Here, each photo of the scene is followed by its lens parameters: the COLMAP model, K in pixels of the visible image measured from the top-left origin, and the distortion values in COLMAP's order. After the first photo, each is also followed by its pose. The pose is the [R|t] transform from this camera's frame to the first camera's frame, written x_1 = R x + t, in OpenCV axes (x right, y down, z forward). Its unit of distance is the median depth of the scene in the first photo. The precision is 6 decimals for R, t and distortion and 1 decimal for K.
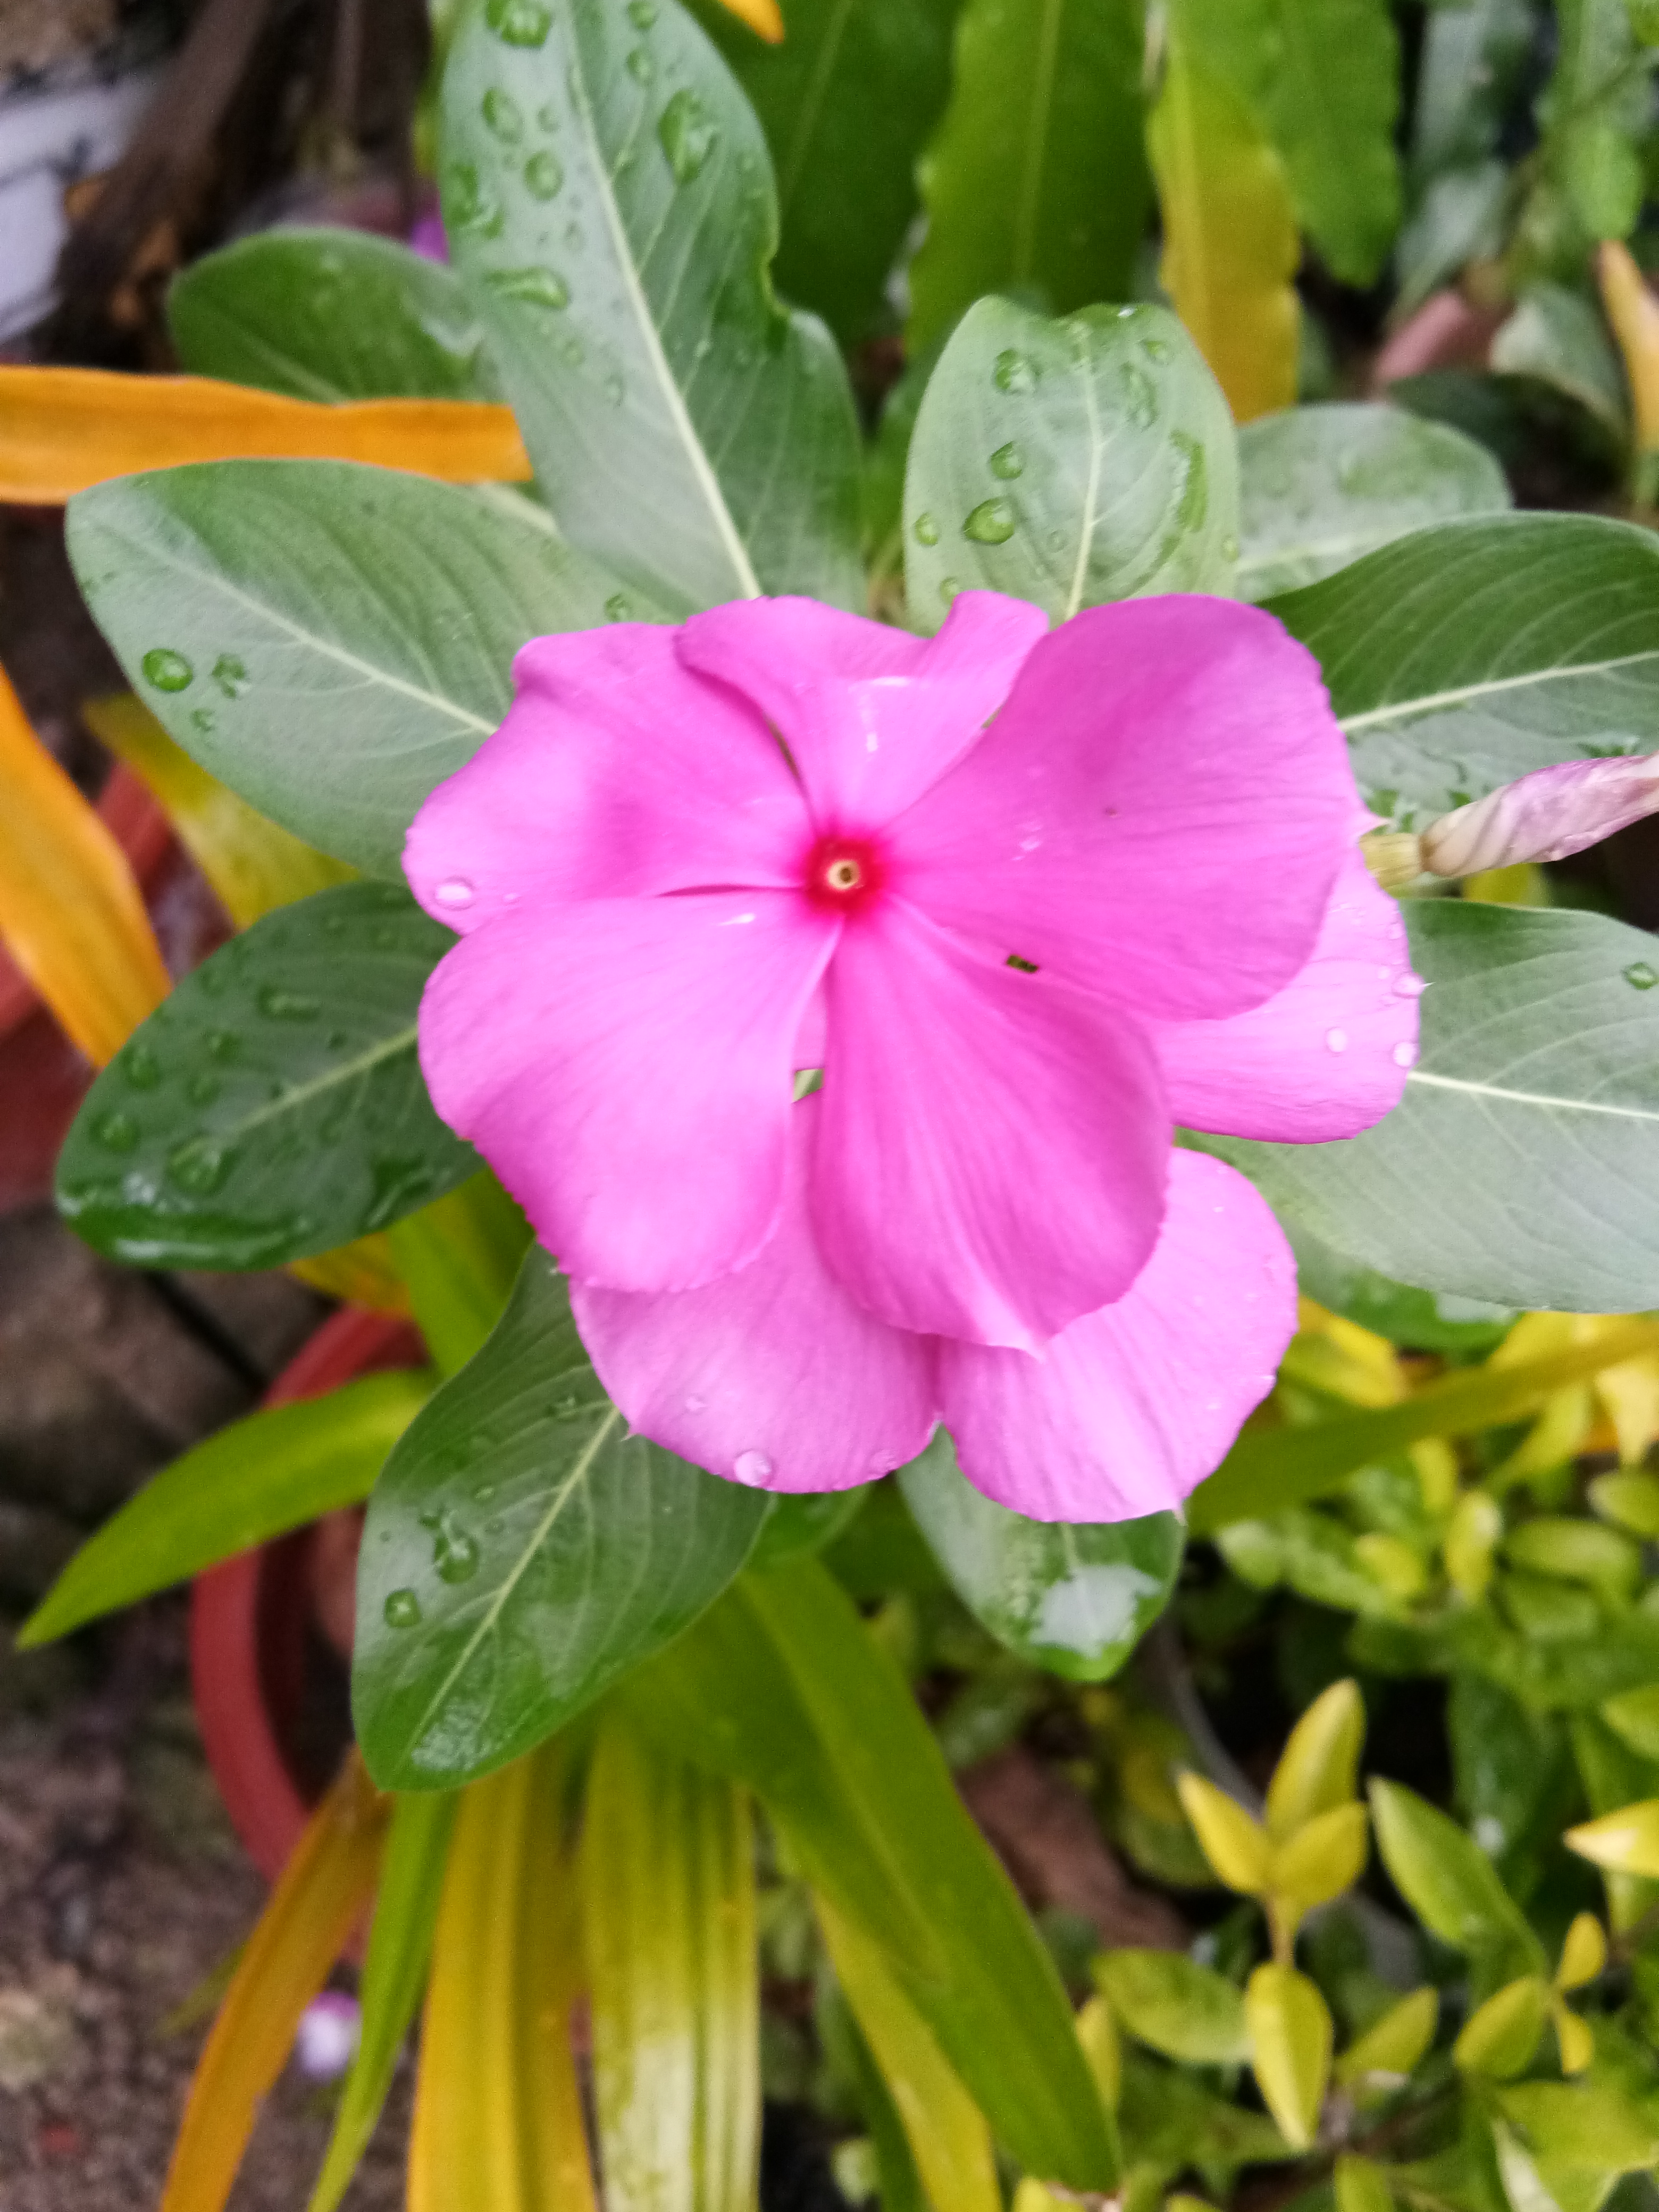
lens RADIAL K [[2238.2, 0, 825.1], [0, 2238.2, 1196.0], [0, 0, 1]] dist [0.238111, -0.717619]
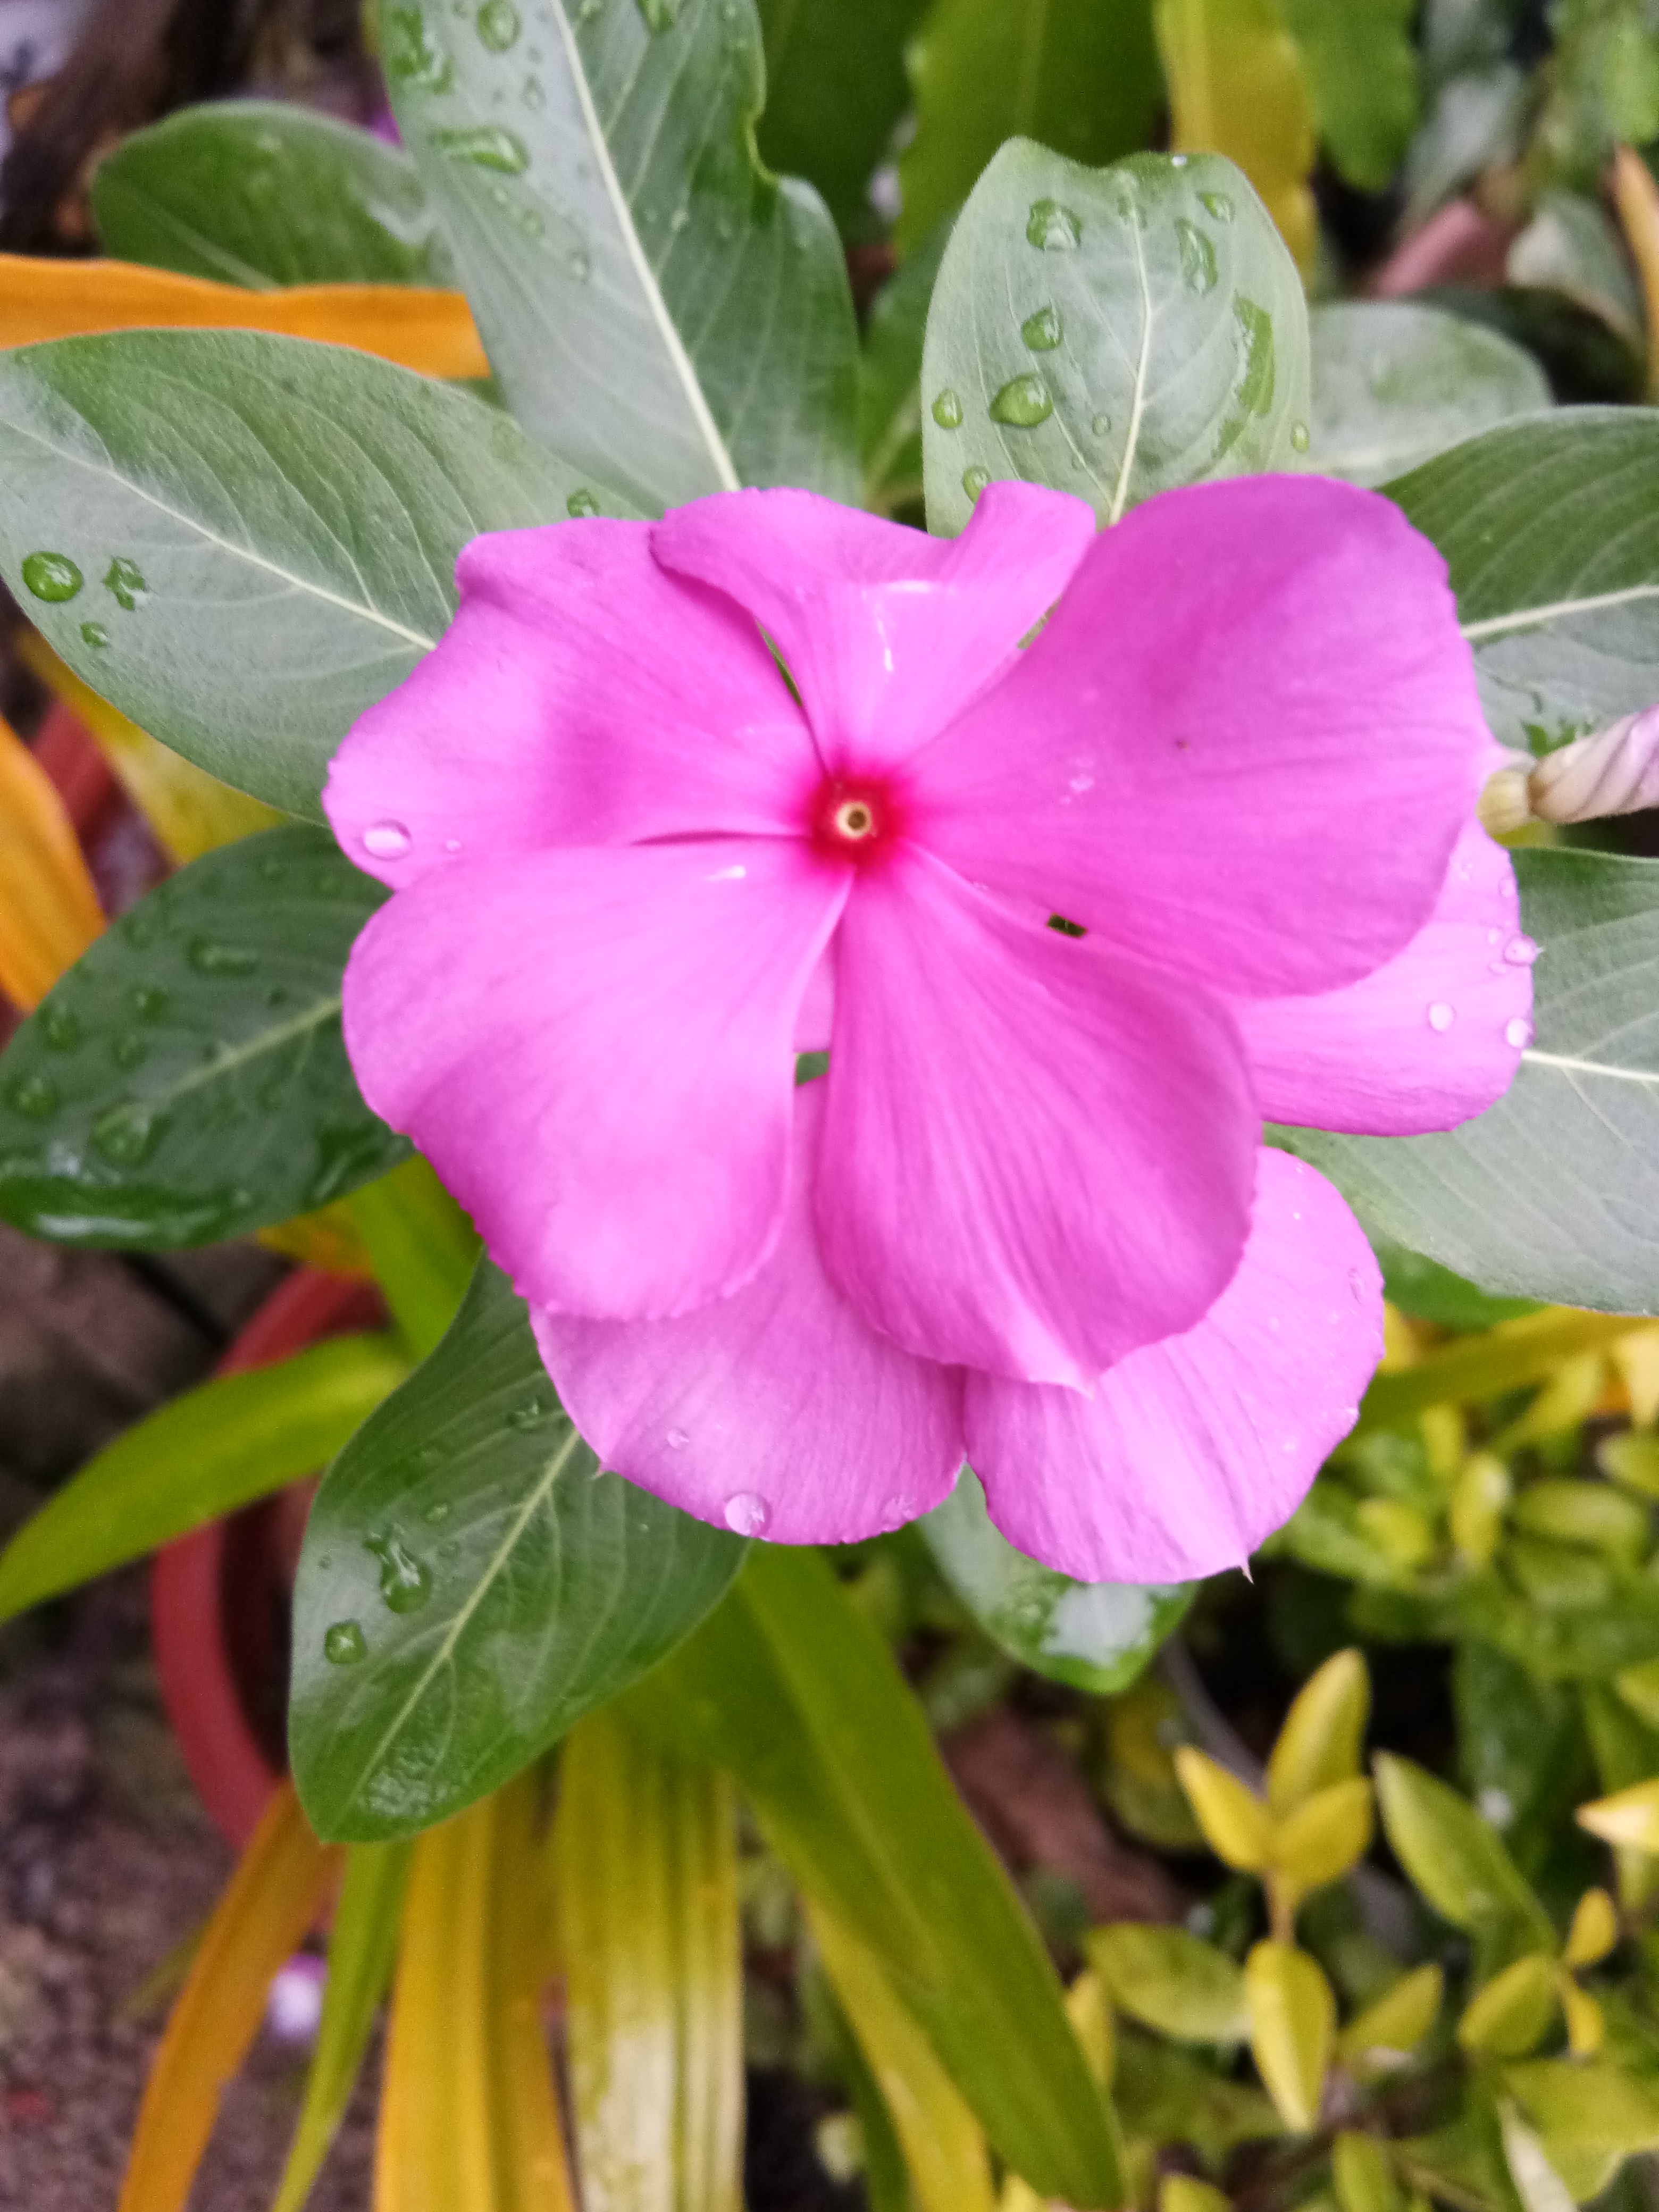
lens RADIAL K [[1949.8, 0, 835.0], [0, 1949.8, 1112.1], [0, 0, 1]] dist [0.157715, -0.367788]
pose [[0.999594, -0.003067, 0.028324, -0.016054], [0.002682, 0.999904, 0.013596, -0.036051], [-0.028362, -0.013515, 0.999506, 0.223361]]
